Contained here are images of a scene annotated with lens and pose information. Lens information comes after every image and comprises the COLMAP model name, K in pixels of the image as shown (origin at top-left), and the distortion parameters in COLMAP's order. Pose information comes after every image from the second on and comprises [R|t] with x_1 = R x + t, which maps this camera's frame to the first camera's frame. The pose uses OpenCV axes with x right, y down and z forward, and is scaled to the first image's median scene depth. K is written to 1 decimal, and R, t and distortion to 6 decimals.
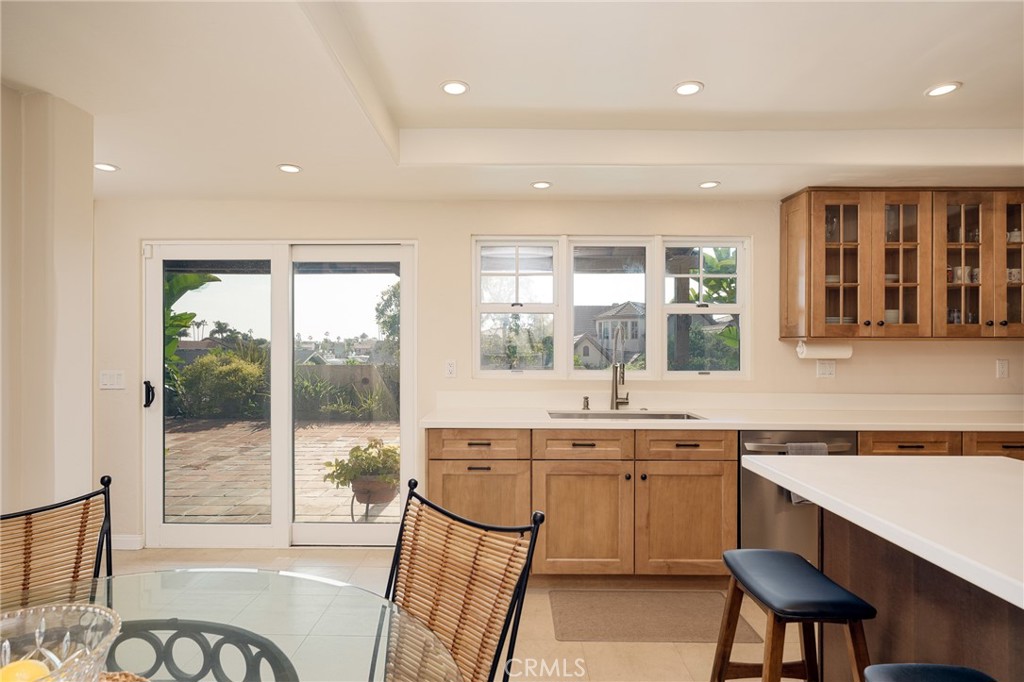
lens RADIAL K [[586.0, 0, 512.4], [0, 586.0, 348.4], [0, 0, 1]] dist [-0.001624, -0.001336]
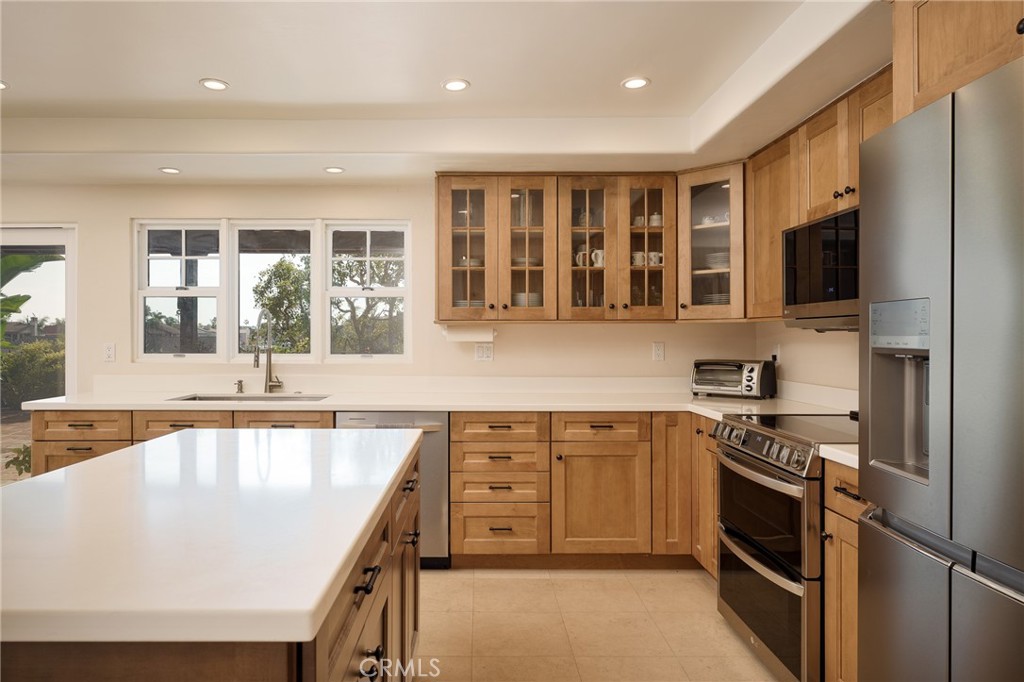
lens RADIAL K [[658.7, 0, 511.3], [0, 658.7, 334.5], [0, 0, 1]] dist [0.006260, 0.000347]
pose [[0.999981, -0.002113, 0.005737, 0.629502], [0.002106, 0.999997, 0.001227, 0.004263], [-0.005740, -0.001215, 0.999983, -0.143033]]
